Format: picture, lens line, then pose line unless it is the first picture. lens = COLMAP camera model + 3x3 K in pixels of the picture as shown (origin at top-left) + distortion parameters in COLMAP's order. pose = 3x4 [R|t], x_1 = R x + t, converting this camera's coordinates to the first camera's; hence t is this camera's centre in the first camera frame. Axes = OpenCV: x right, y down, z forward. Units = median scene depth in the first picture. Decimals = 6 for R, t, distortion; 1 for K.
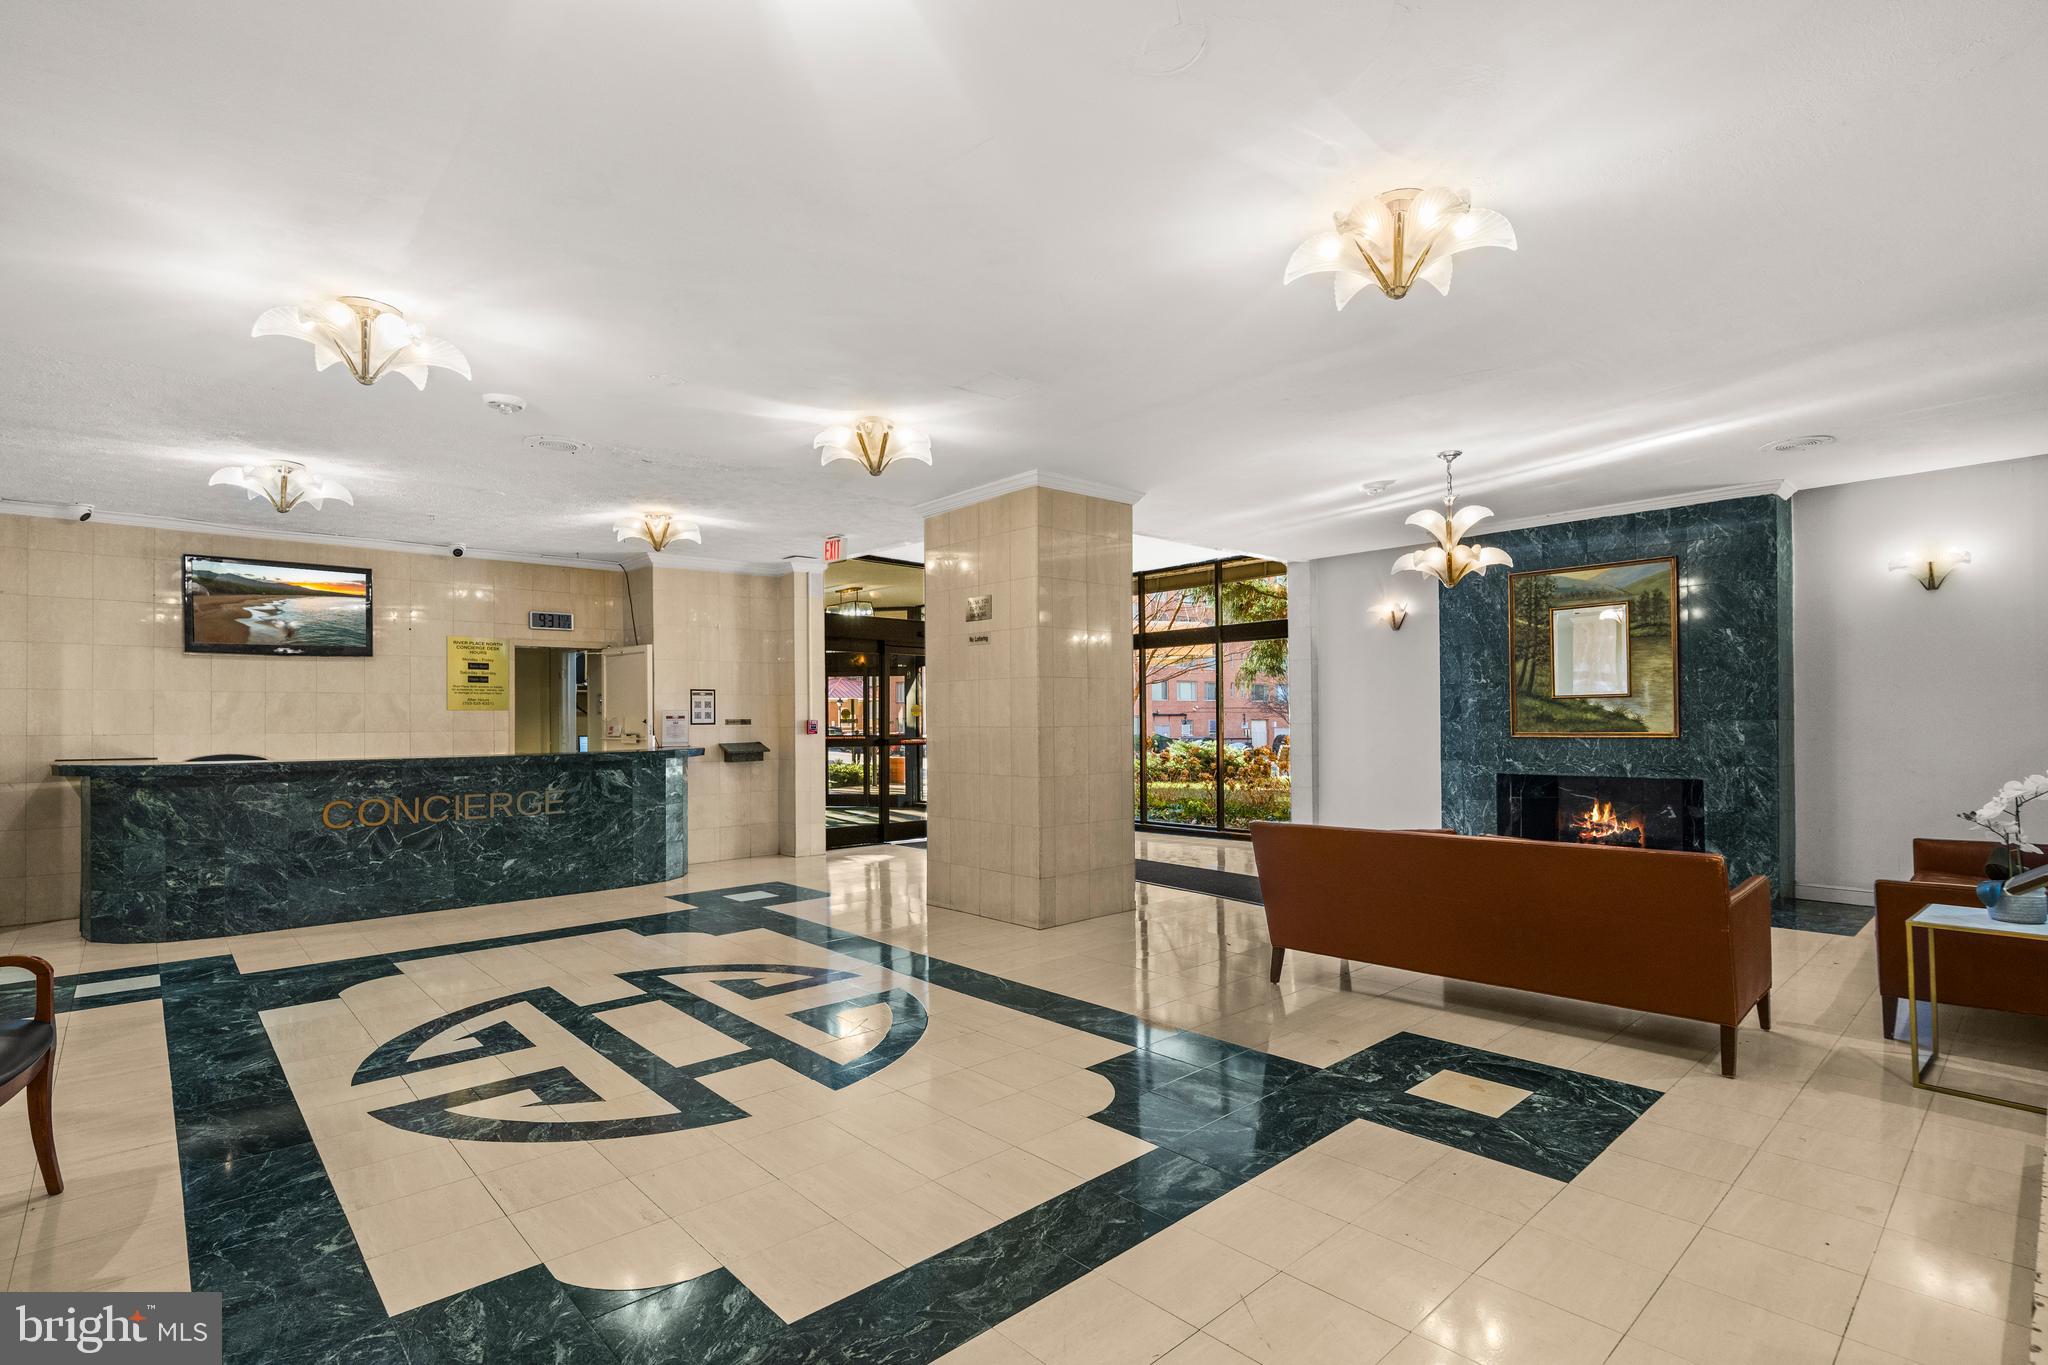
lens RADIAL K [[950.6, 0, 1027.8], [0, 950.6, 697.9], [0, 0, 1]] dist [0.004791, 0.000514]
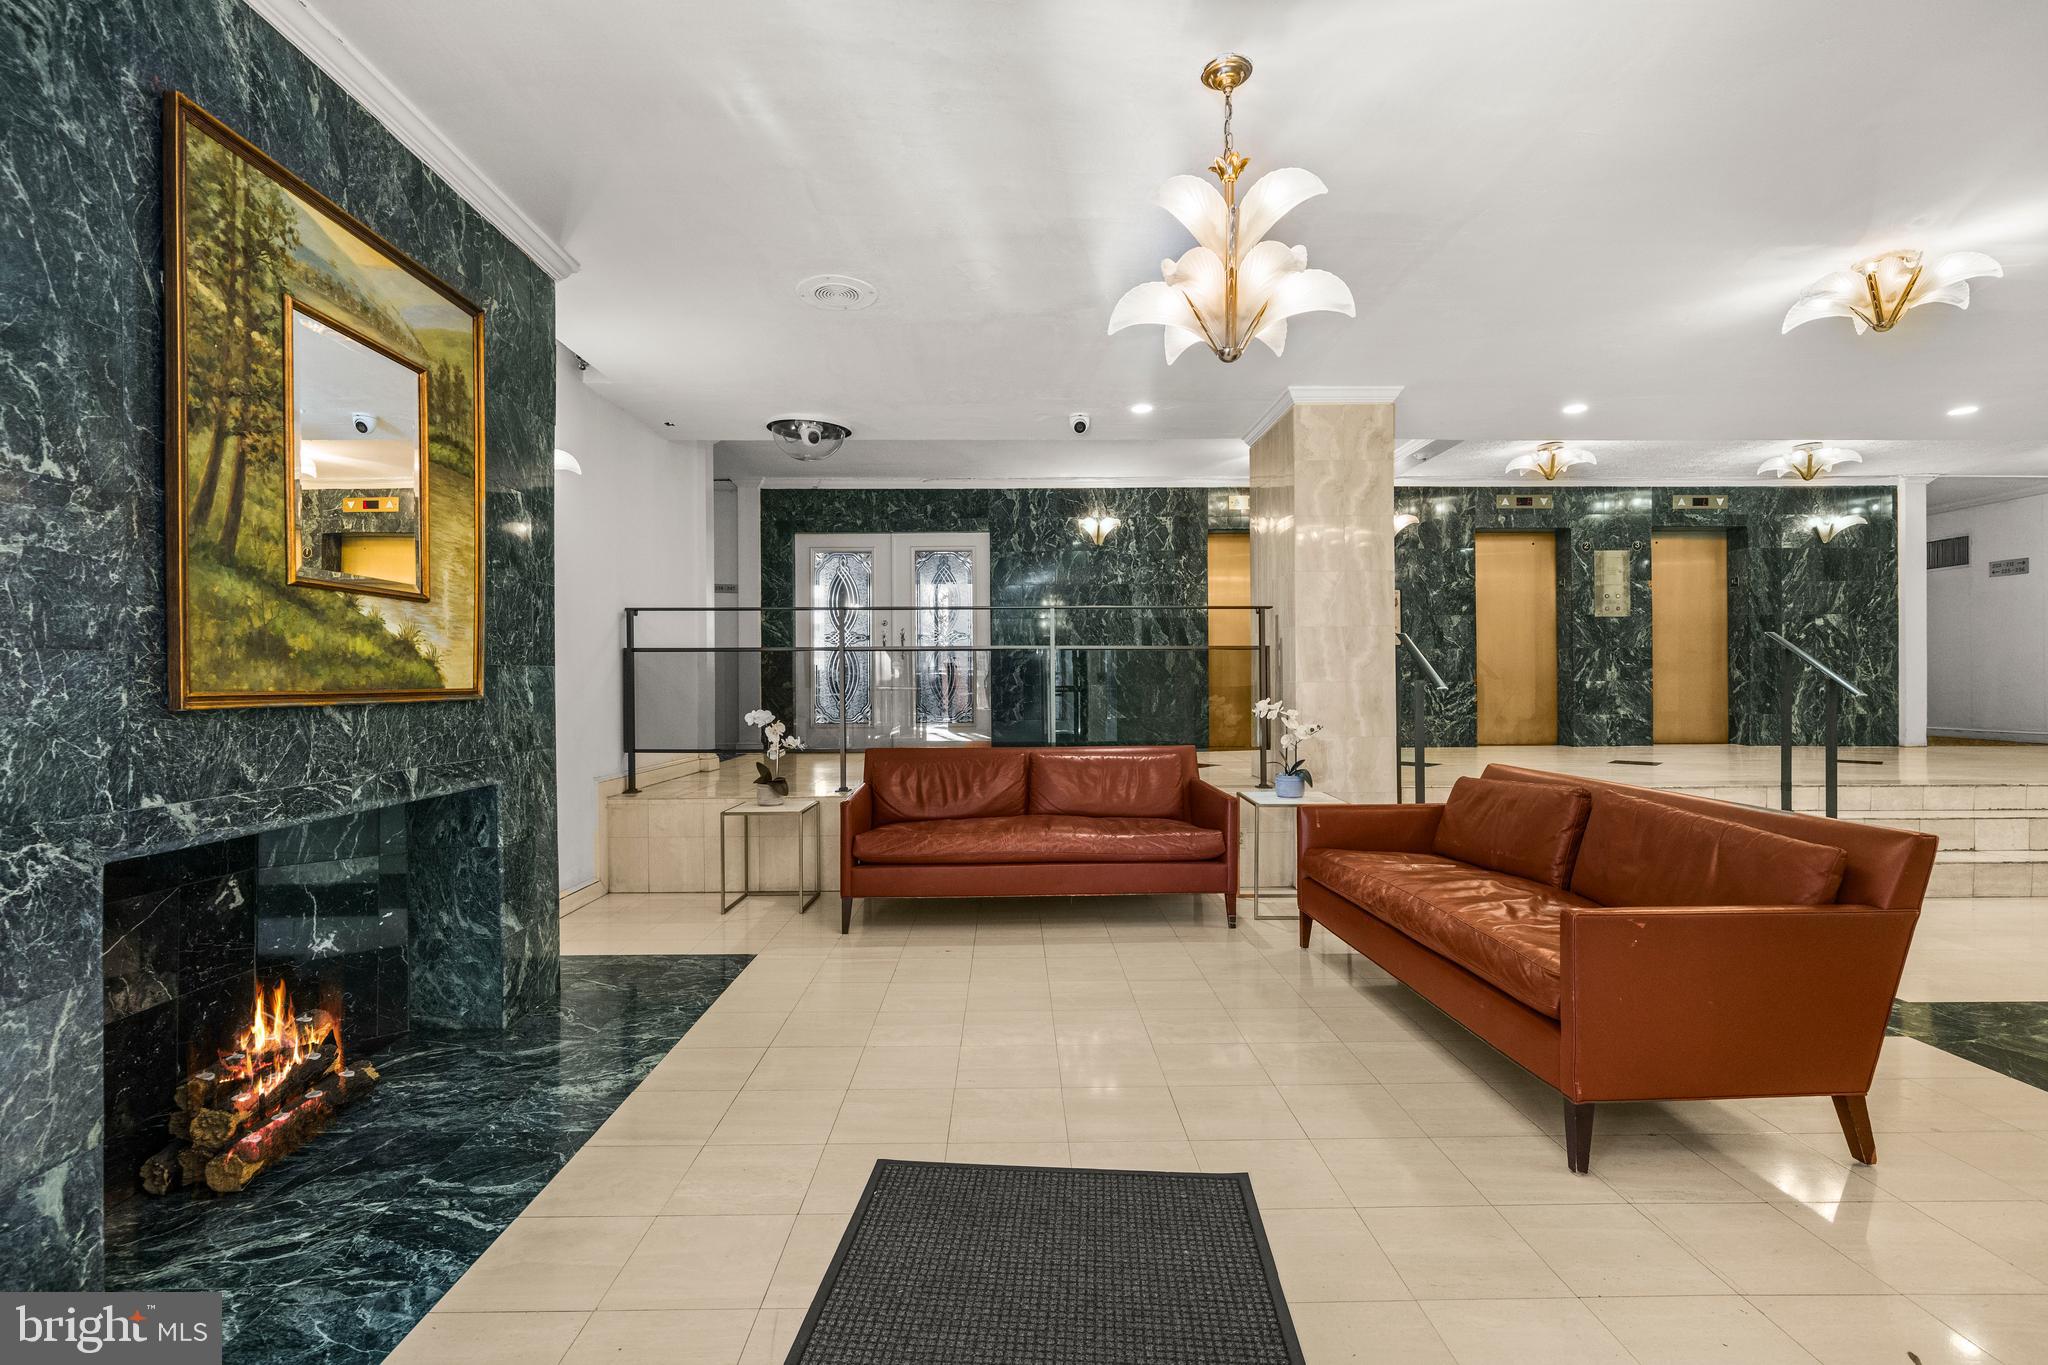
lens RADIAL K [[903.8, 0, 1023.9], [0, 903.8, 685.3], [0, 0, 1]] dist [-0.000489, -0.000688]
pose [[-0.743880, 0.012953, 0.668187, 0.170389], [-0.002124, 0.999761, -0.021745, 0.039615], [-0.668309, -0.017595, -0.743675, 1.047574]]
